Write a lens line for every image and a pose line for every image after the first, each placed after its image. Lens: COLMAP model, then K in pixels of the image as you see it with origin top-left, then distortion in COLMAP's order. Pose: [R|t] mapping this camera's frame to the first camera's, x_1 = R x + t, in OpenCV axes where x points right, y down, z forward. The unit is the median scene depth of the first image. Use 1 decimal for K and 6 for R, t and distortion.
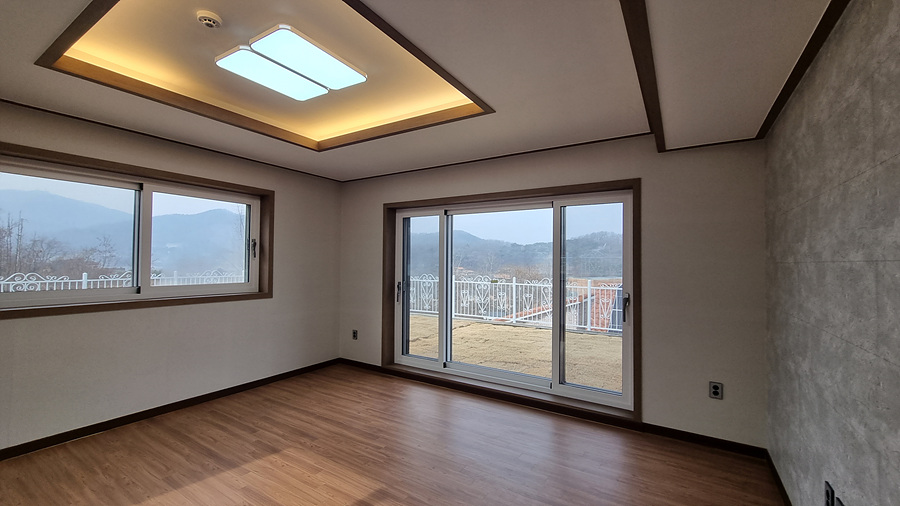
lens RADIAL K [[368.3, 0, 451.3], [0, 368.3, 254.3], [0, 0, 1]] dist [0.002669, 0.000093]
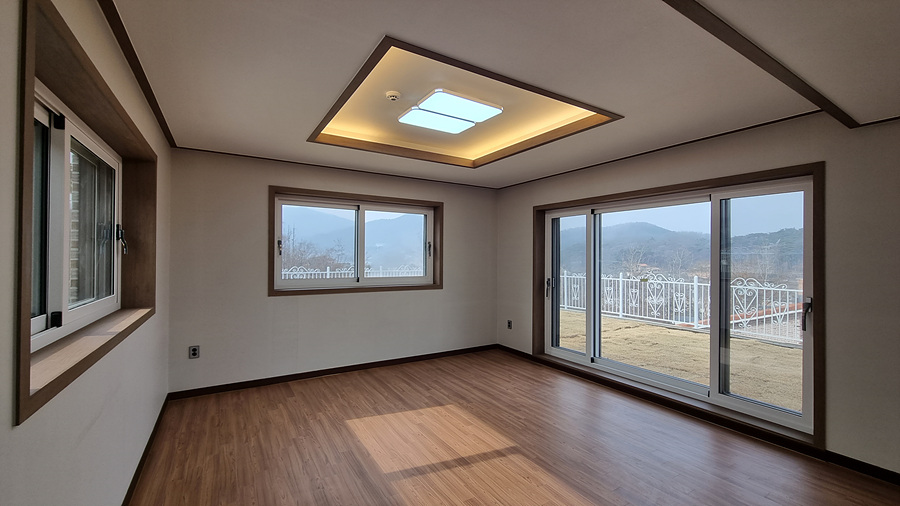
lens RADIAL K [[368.3, 0, 451.3], [0, 368.3, 254.3], [0, 0, 1]] dist [0.002669, 0.000093]
pose [[0.897785, -0.006240, -0.440390, 0.095374], [0.010831, 0.999910, 0.007912, -0.008397], [0.440301, -0.011873, 0.897772, -0.108624]]
